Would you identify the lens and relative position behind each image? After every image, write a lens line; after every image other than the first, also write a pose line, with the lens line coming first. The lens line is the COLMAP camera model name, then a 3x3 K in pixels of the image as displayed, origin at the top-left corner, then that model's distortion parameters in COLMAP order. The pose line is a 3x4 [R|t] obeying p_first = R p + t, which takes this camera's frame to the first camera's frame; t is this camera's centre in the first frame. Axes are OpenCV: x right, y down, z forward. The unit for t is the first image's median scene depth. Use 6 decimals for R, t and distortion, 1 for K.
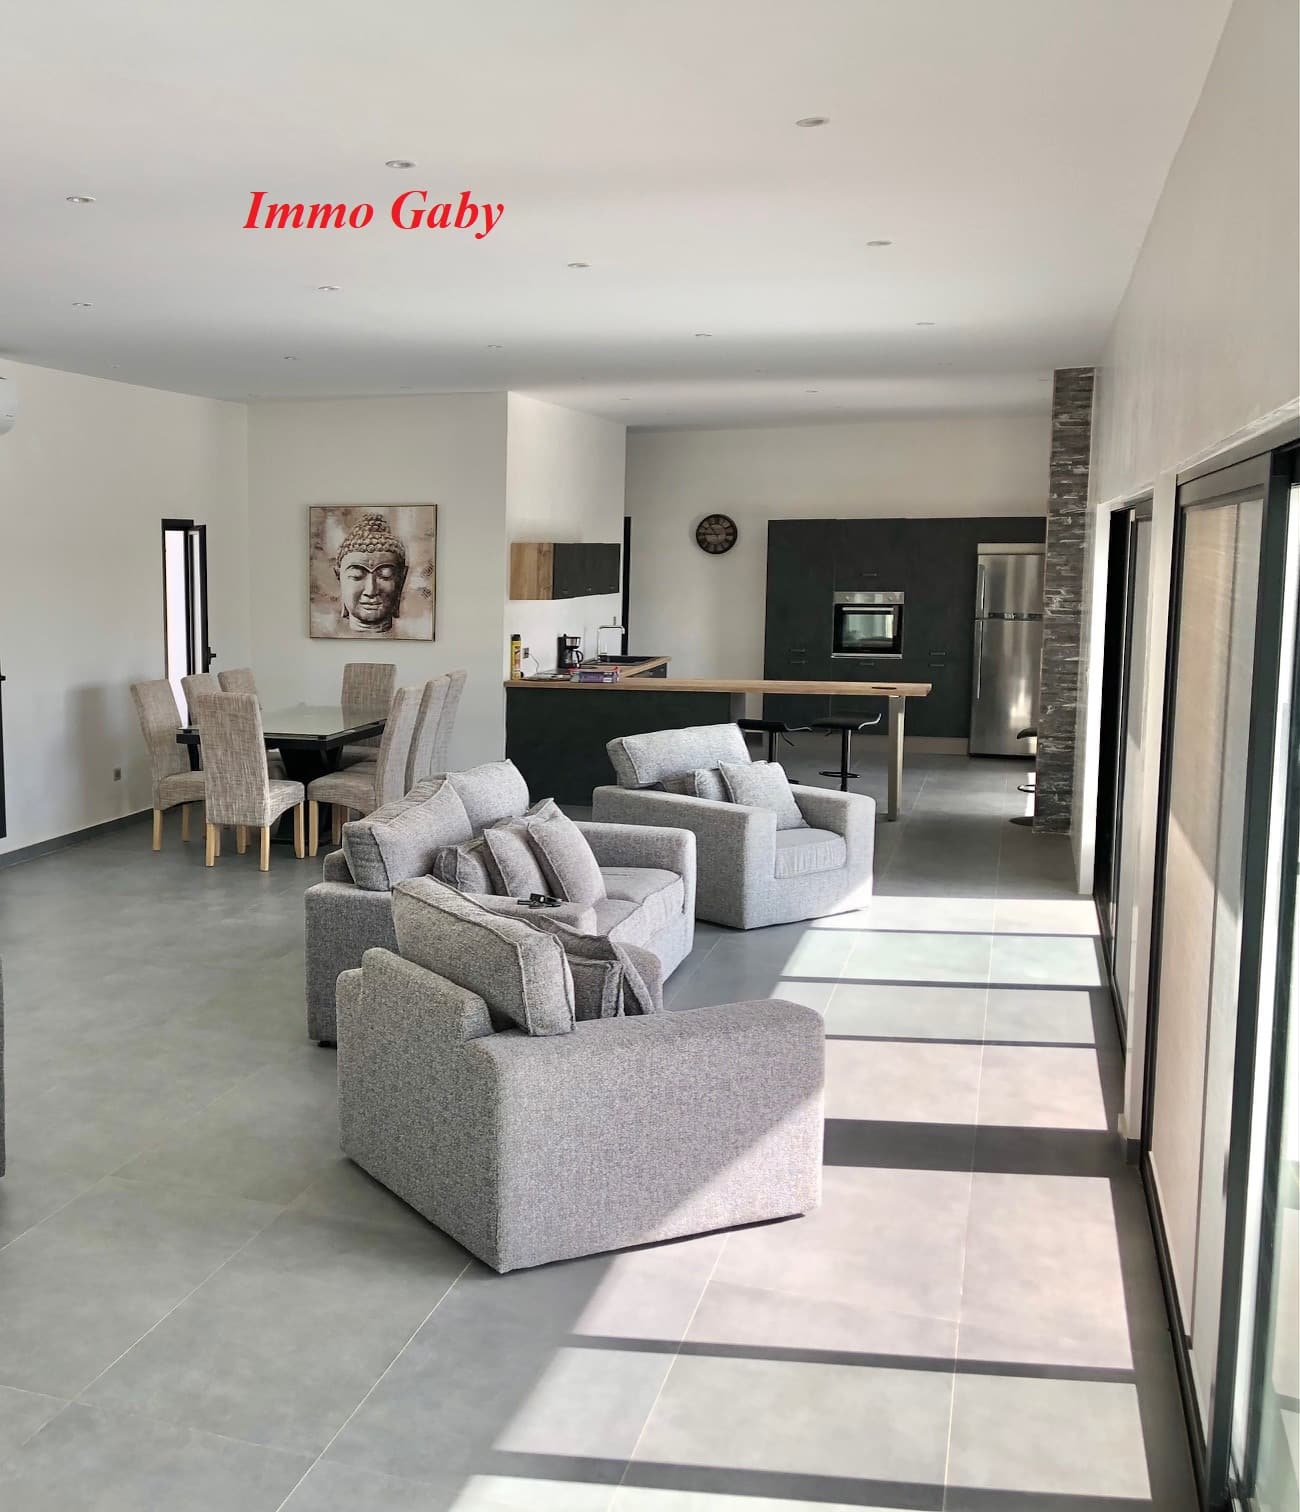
lens RADIAL K [[1668.3, 0, 650.0], [0, 1668.3, 756.0], [0, 0, 1]] dist [-0.001874, -0.001034]
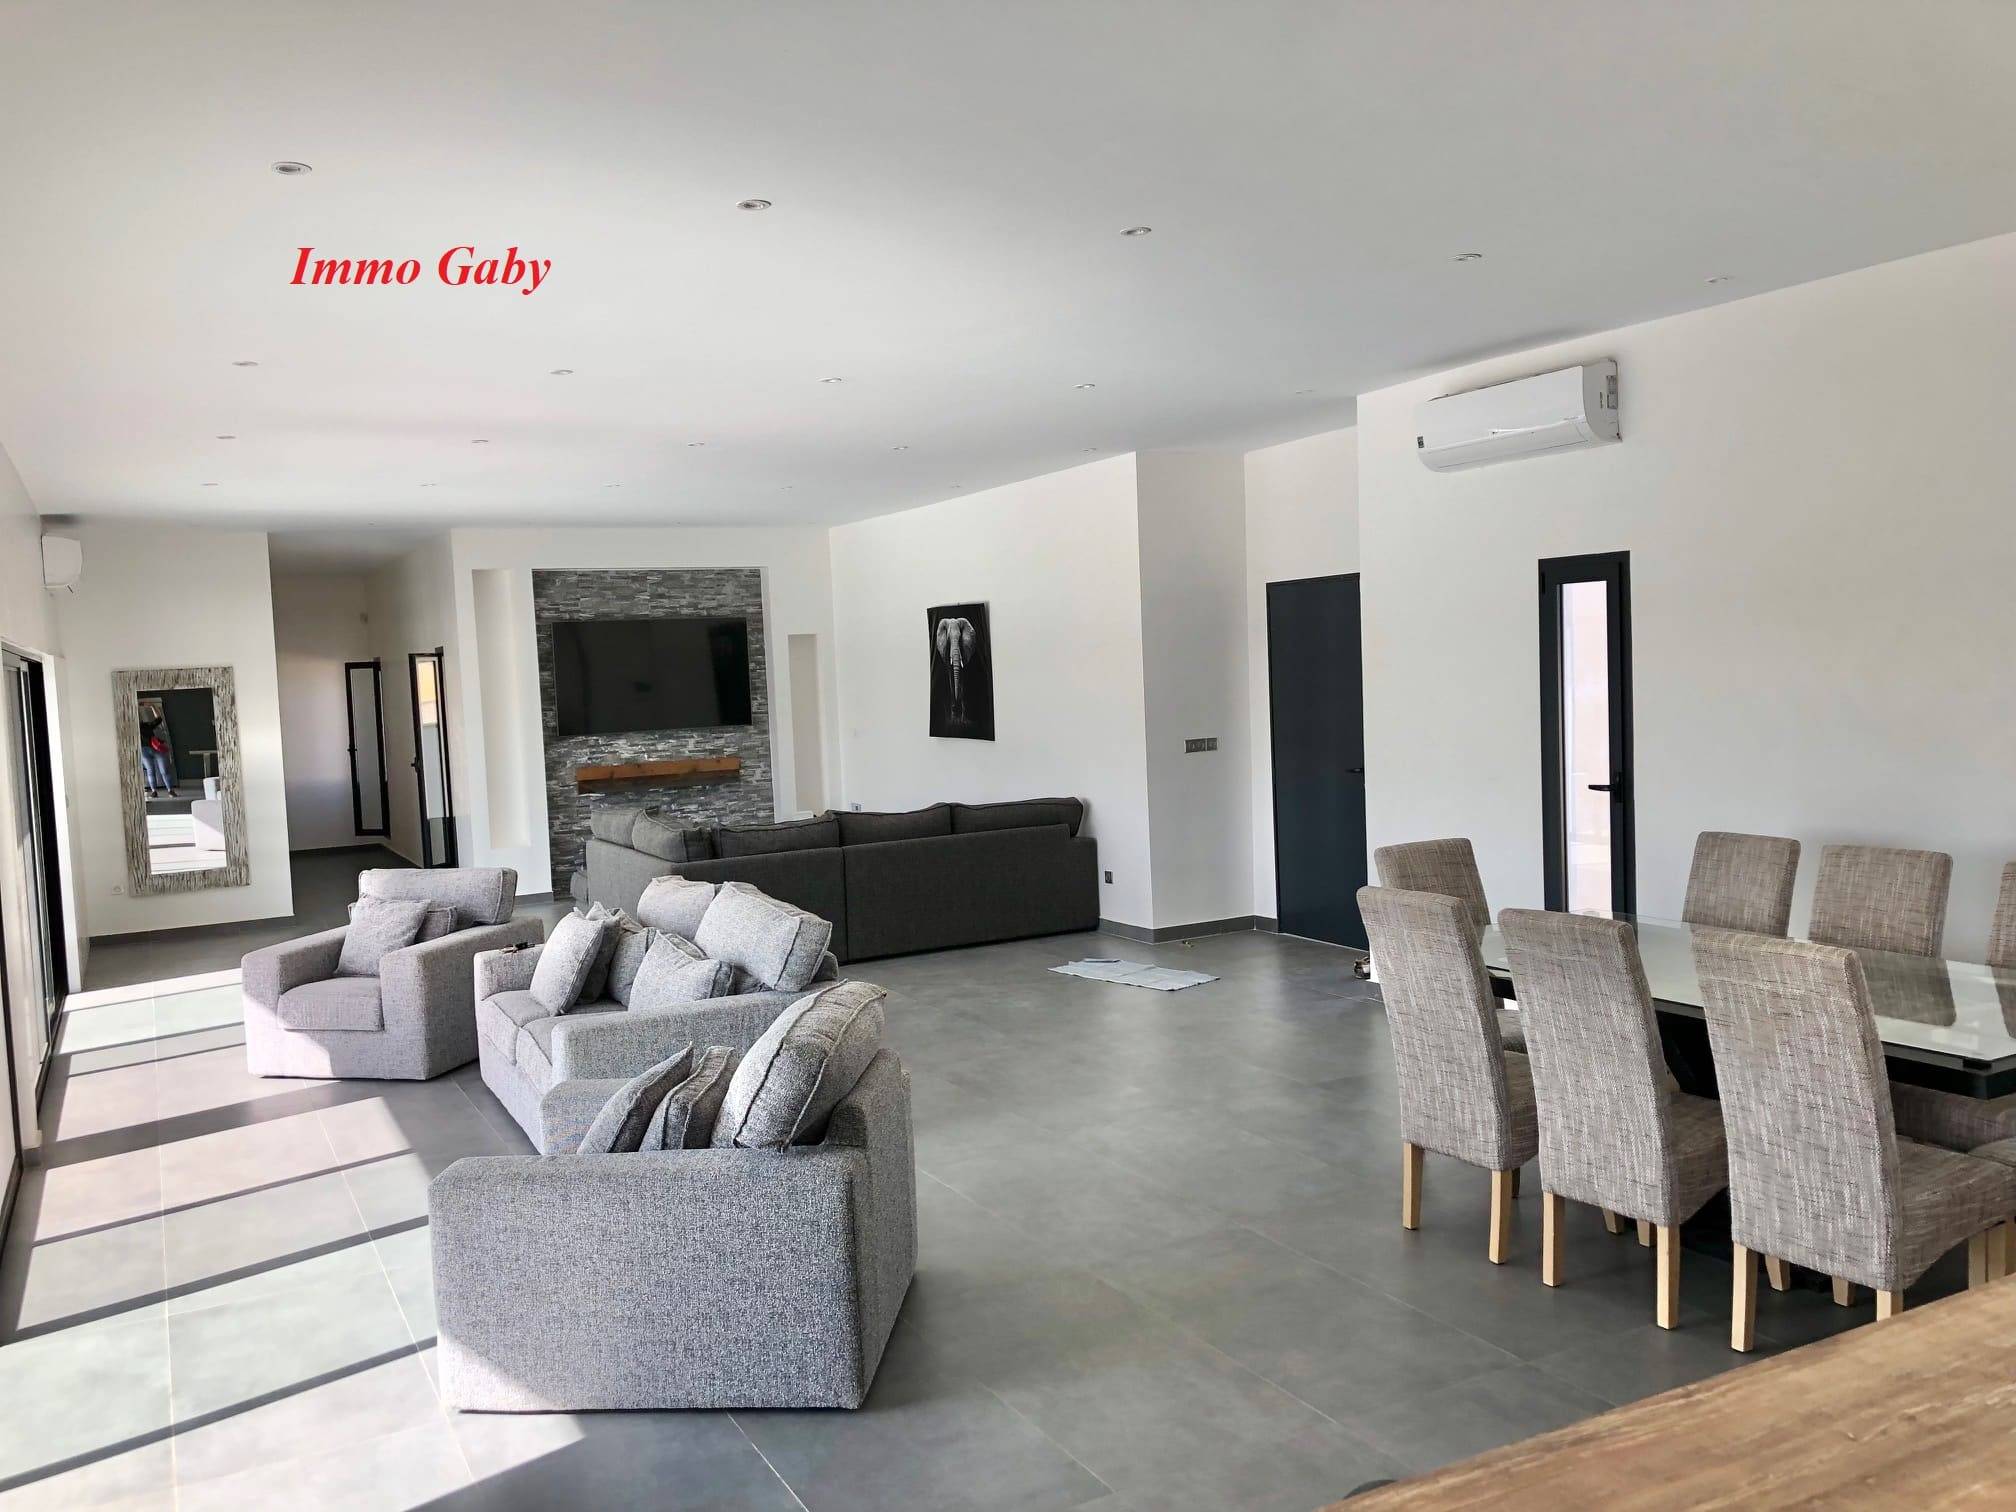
lens RADIAL K [[1679.8, 0, 1008.0], [0, 1679.8, 756.0], [0, 0, 1]] dist [-0.003911, -0.004374]
pose [[-0.768494, 0.084798, -0.634213, 0.344258], [-0.026471, 0.986118, 0.163925, -0.208989], [0.639309, 0.142763, -0.755581, 1.659475]]
